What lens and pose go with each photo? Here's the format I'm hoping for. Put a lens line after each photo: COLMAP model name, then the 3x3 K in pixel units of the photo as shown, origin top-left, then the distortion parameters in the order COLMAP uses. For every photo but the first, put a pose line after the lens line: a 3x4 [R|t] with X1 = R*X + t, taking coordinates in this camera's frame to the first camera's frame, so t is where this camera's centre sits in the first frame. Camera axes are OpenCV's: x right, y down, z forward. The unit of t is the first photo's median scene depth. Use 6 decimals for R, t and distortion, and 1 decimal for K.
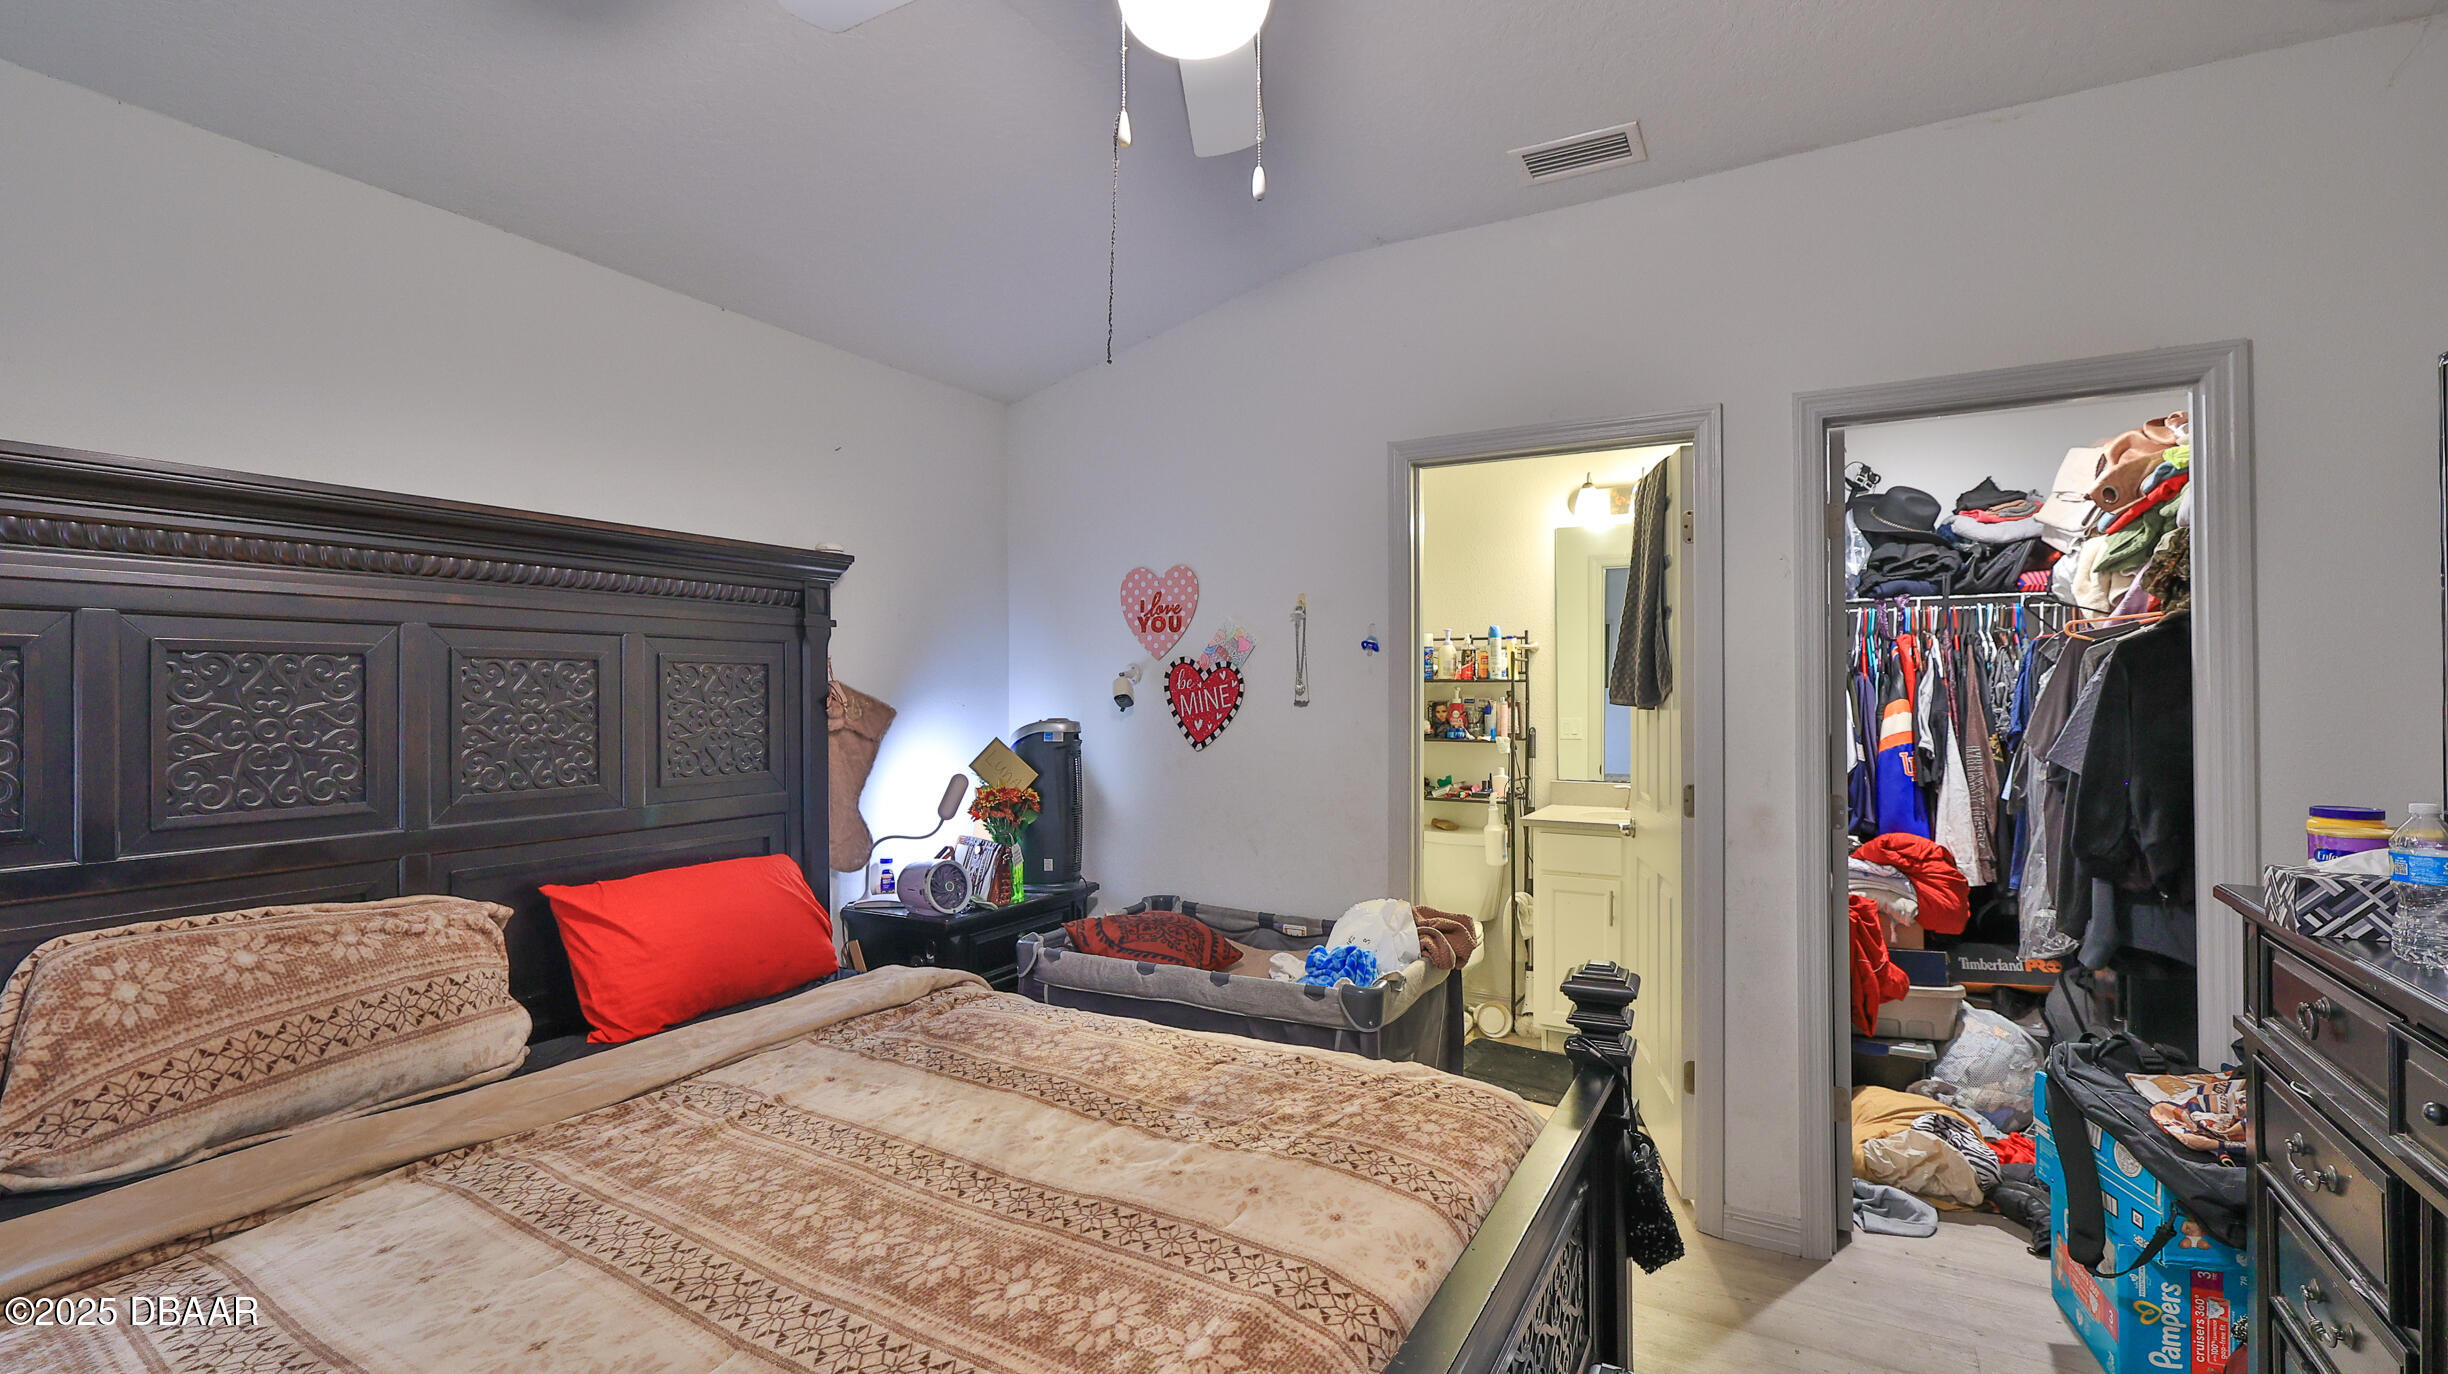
lens RADIAL K [[1083.1, 0, 1217.0], [0, 1083.1, 683.6], [0, 0, 1]] dist [0.000329, 0.000363]
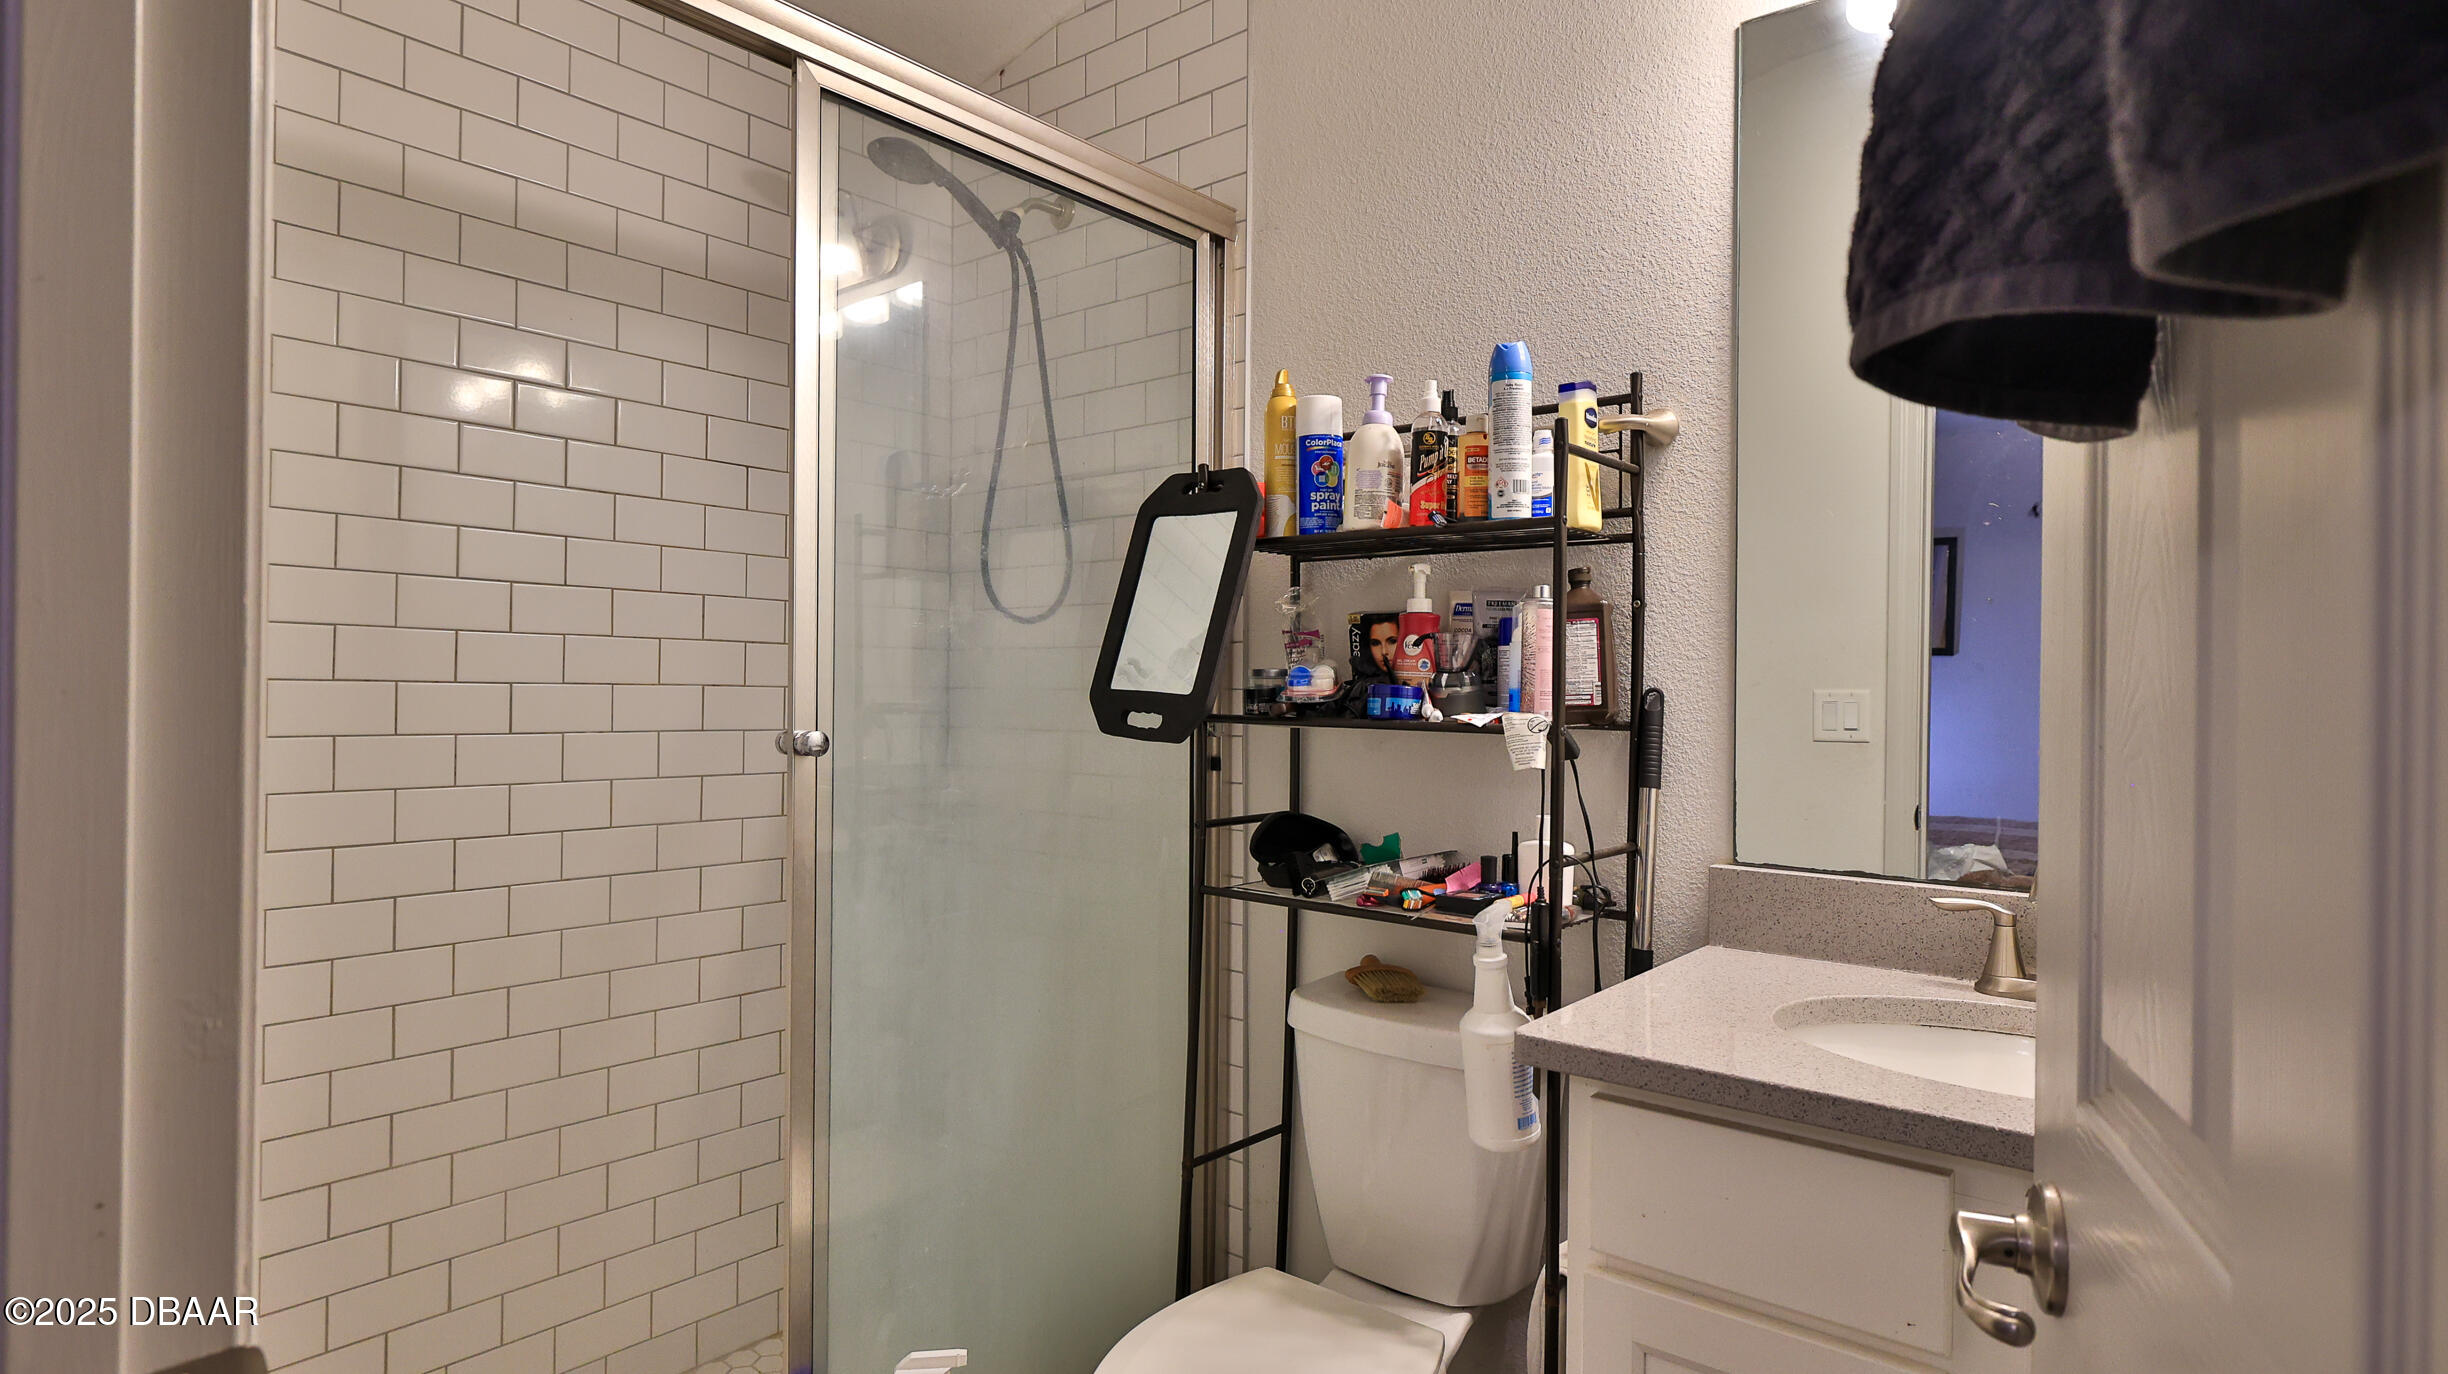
lens RADIAL K [[1303.6, 0, 1227.3], [0, 1303.6, 692.9], [0, 0, 1]] dist [0.001720, 0.000042]
pose [[0.987025, 0.013953, -0.159956, 0.235038], [-0.011286, 0.999782, 0.017571, 0.037064], [0.160167, -0.015538, 0.986968, 0.623708]]
